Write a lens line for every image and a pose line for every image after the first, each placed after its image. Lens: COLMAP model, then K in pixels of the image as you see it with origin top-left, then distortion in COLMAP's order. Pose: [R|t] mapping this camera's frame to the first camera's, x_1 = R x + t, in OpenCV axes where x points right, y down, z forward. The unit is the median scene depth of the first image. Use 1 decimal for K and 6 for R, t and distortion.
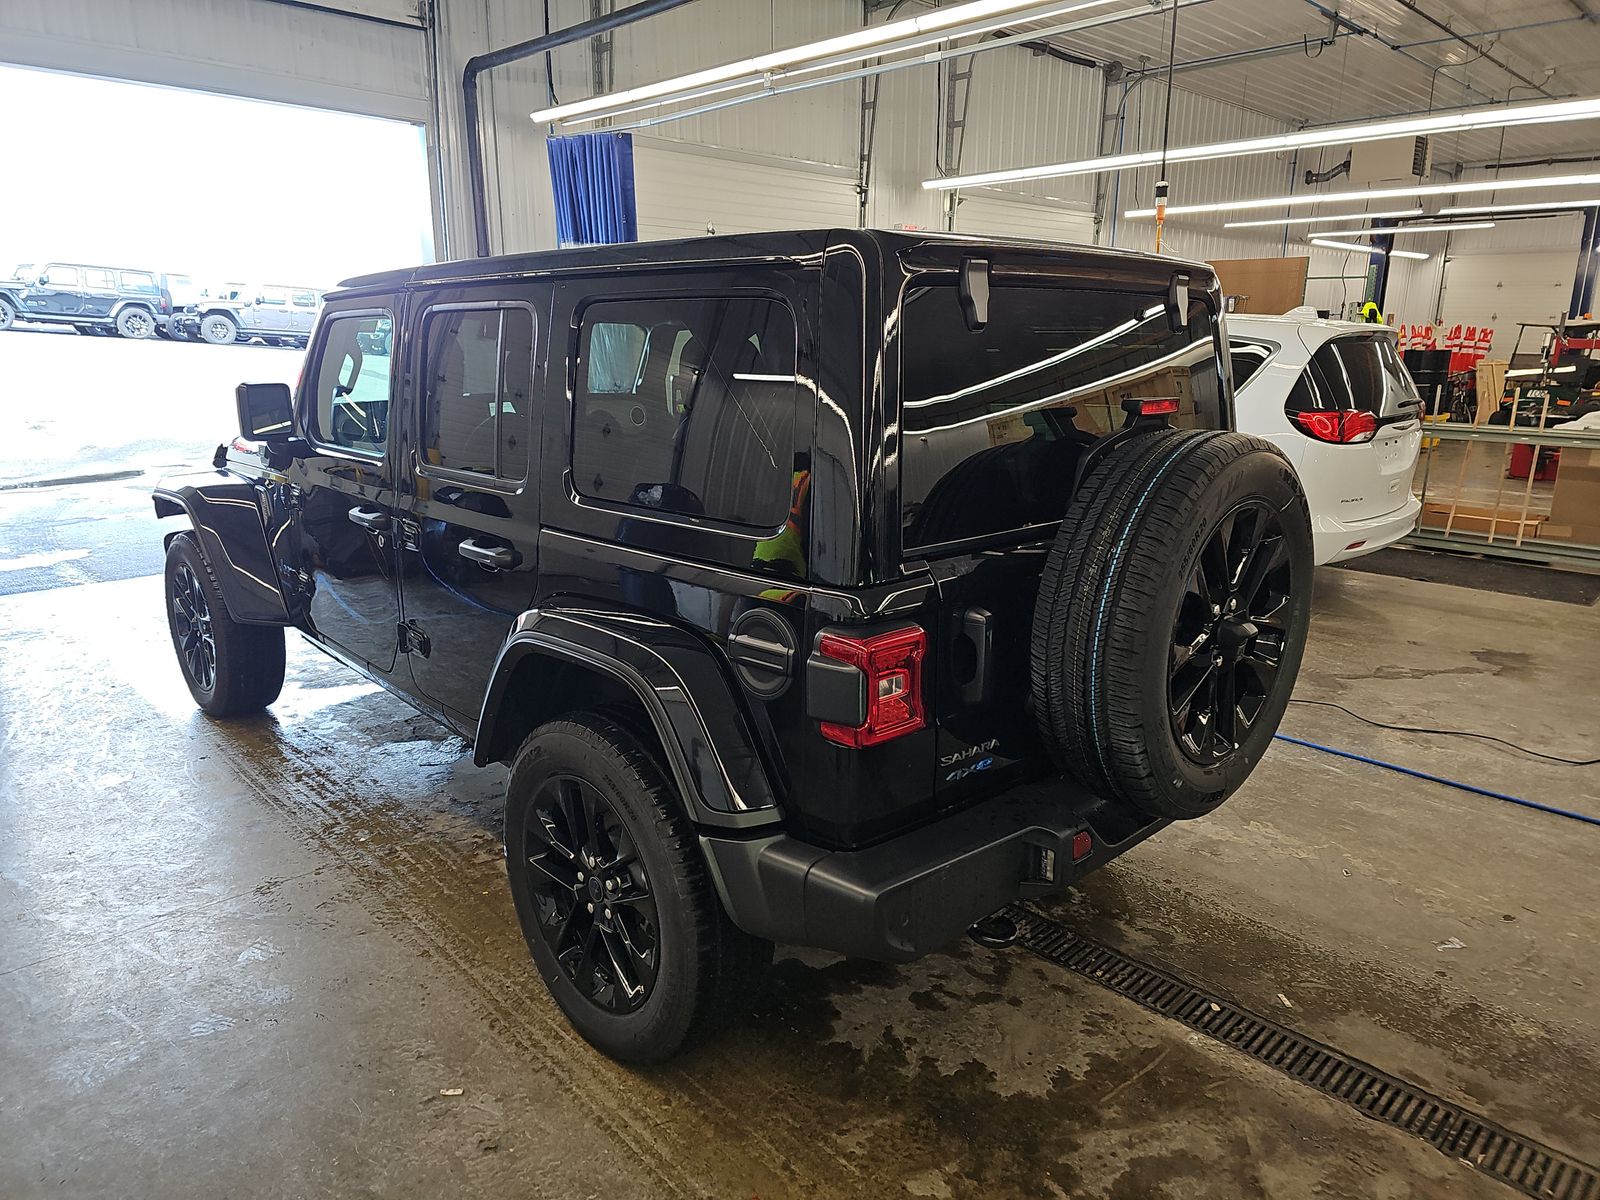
lens RADIAL K [[1061.7, 0, 806.2], [0, 1061.7, 602.2], [0, 0, 1]] dist [0.045808, -0.037003]
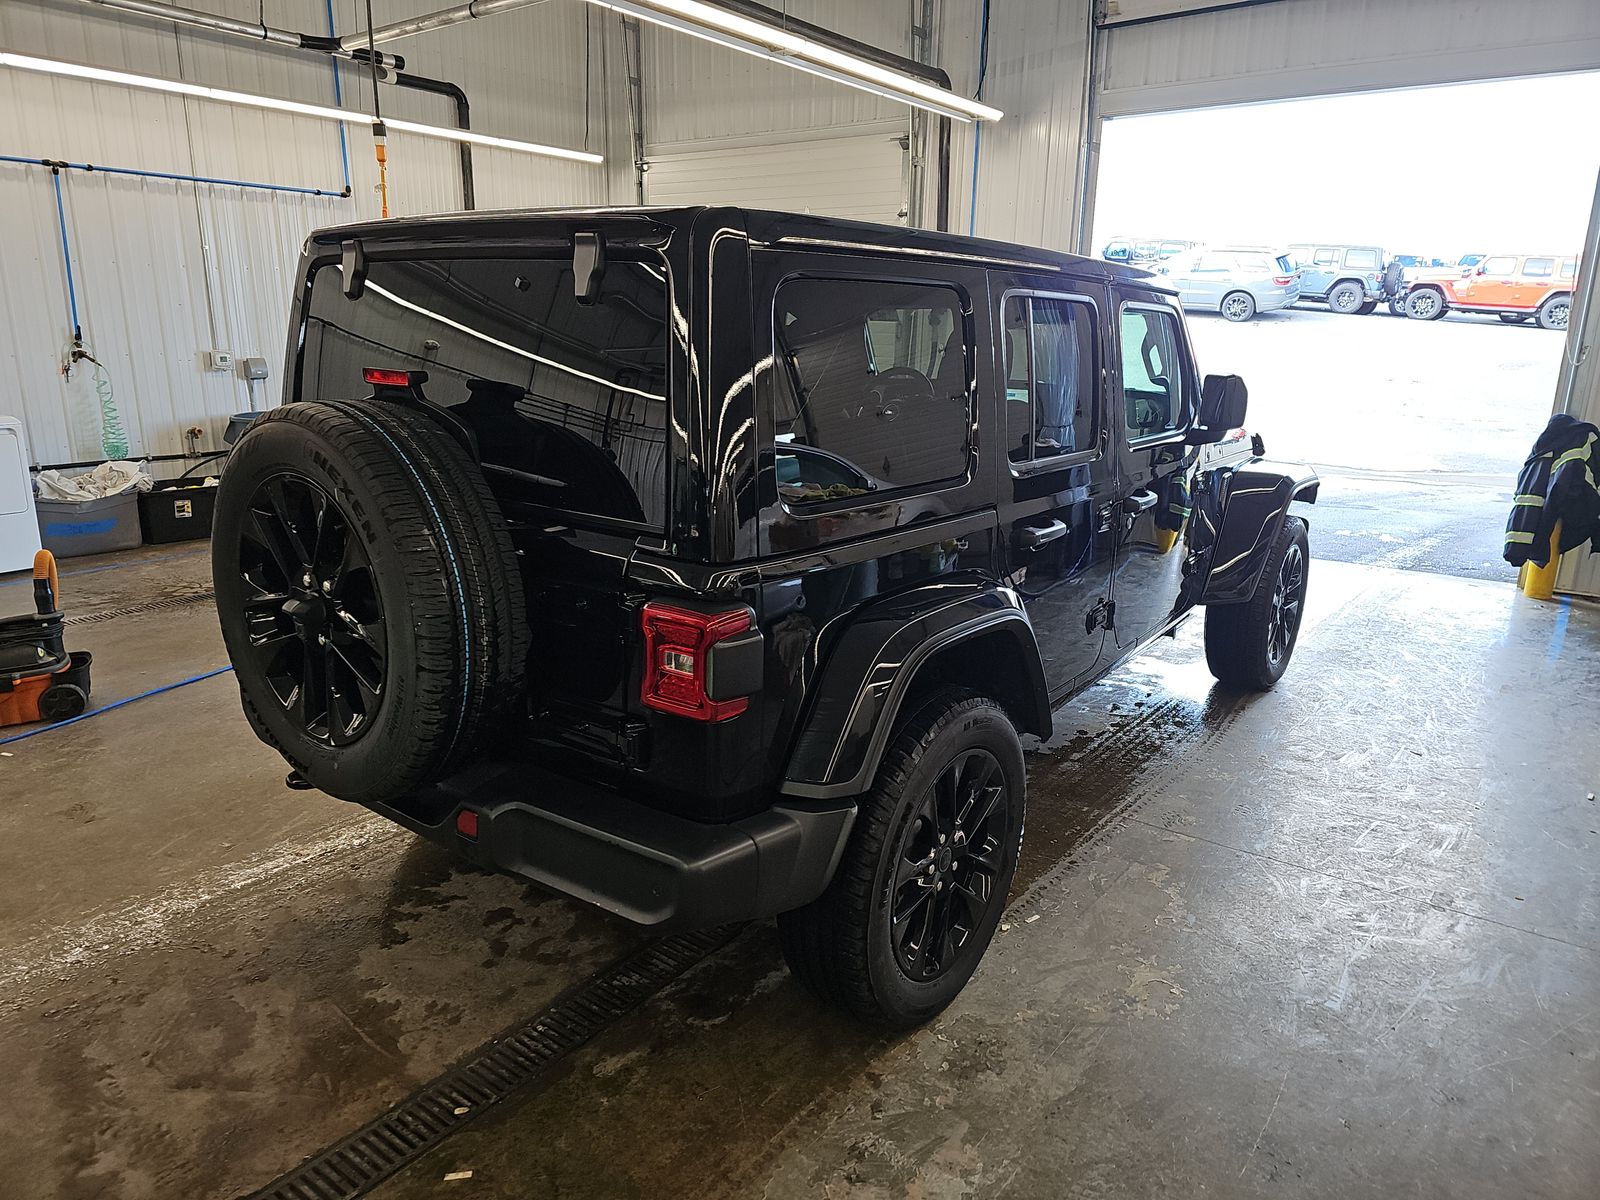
lens RADIAL K [[1074.2, 0, 799.3], [0, 1074.2, 585.1], [0, 0, 1]] dist [0.004447, 0.004196]
pose [[0.142654, 0.249632, -0.957775, 1.162906], [-0.258492, 0.943485, 0.207407, -0.263923], [0.955422, 0.217990, 0.199120, 1.028583]]
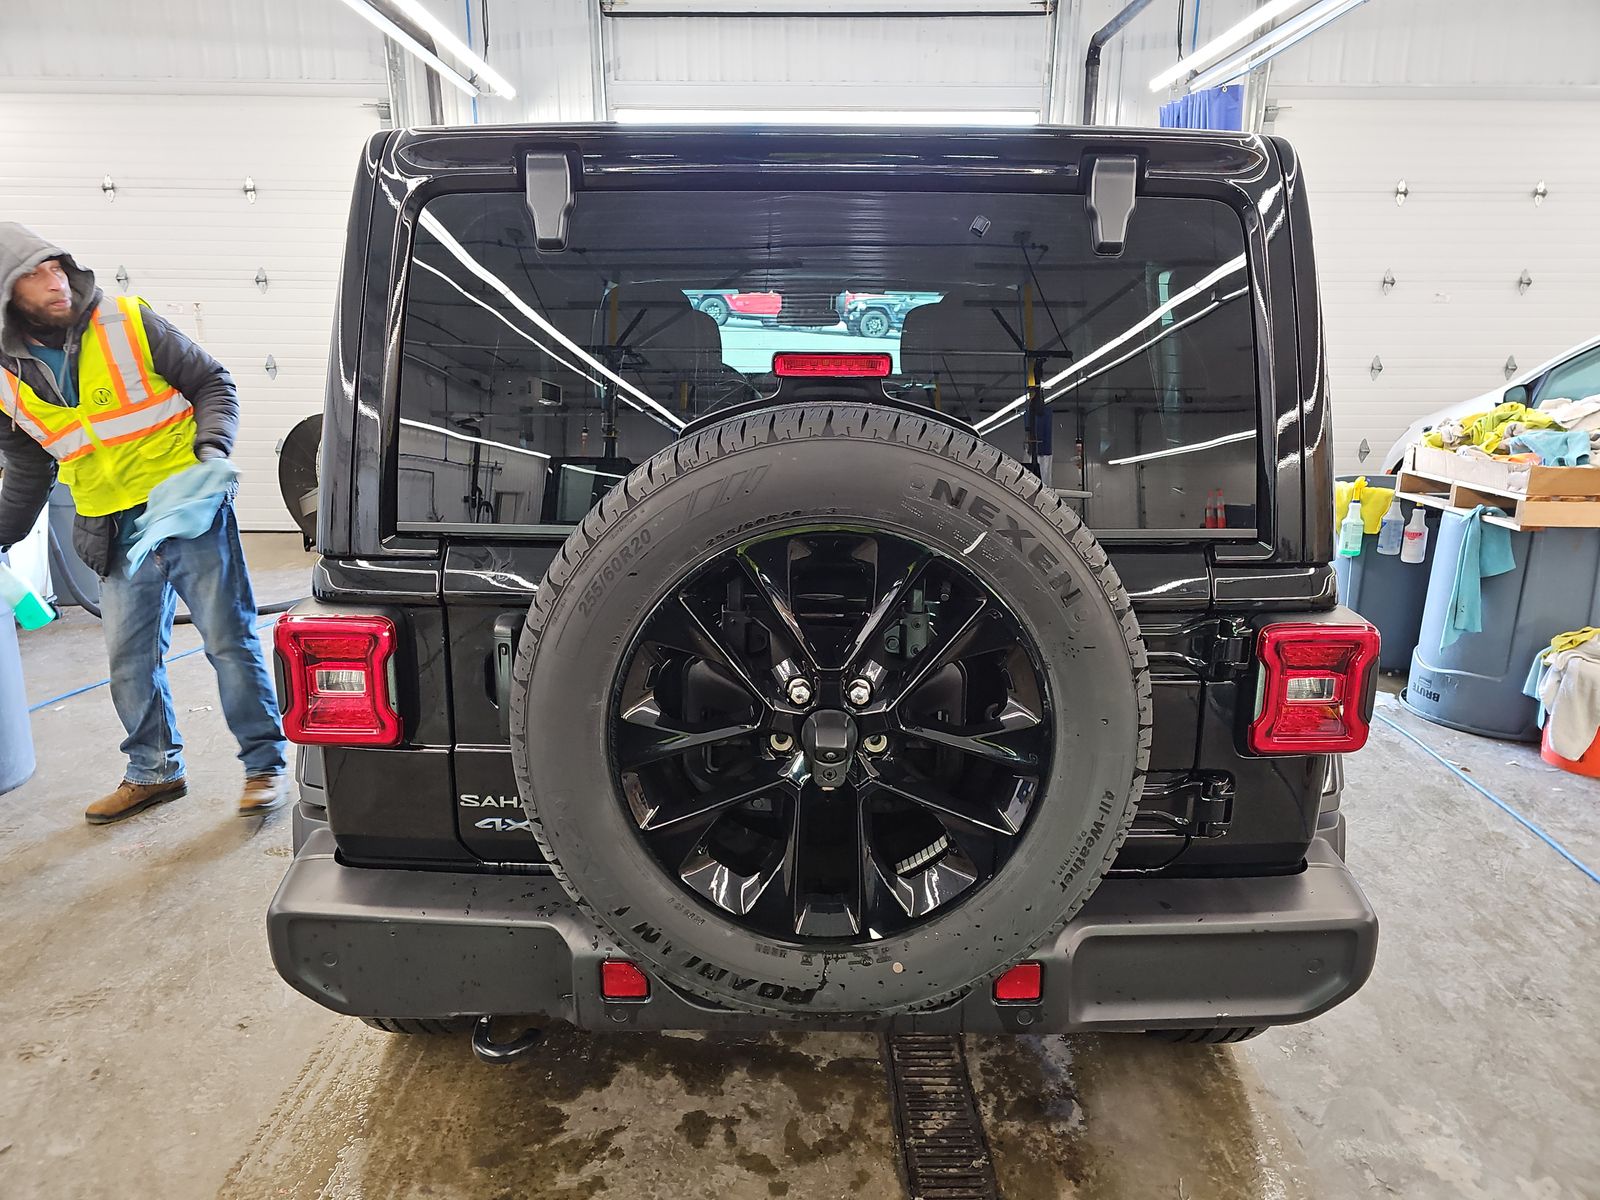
lens RADIAL K [[1079.7, 0, 800.0], [0, 1079.7, 600.0], [0, 0, 1]] dist [0.002632, -0.001172]
pose [[0.724024, 0.177534, -0.666536, 0.644287], [-0.183683, 0.981042, 0.061779, -0.070697], [0.664868, 0.077702, 0.742908, 0.443281]]
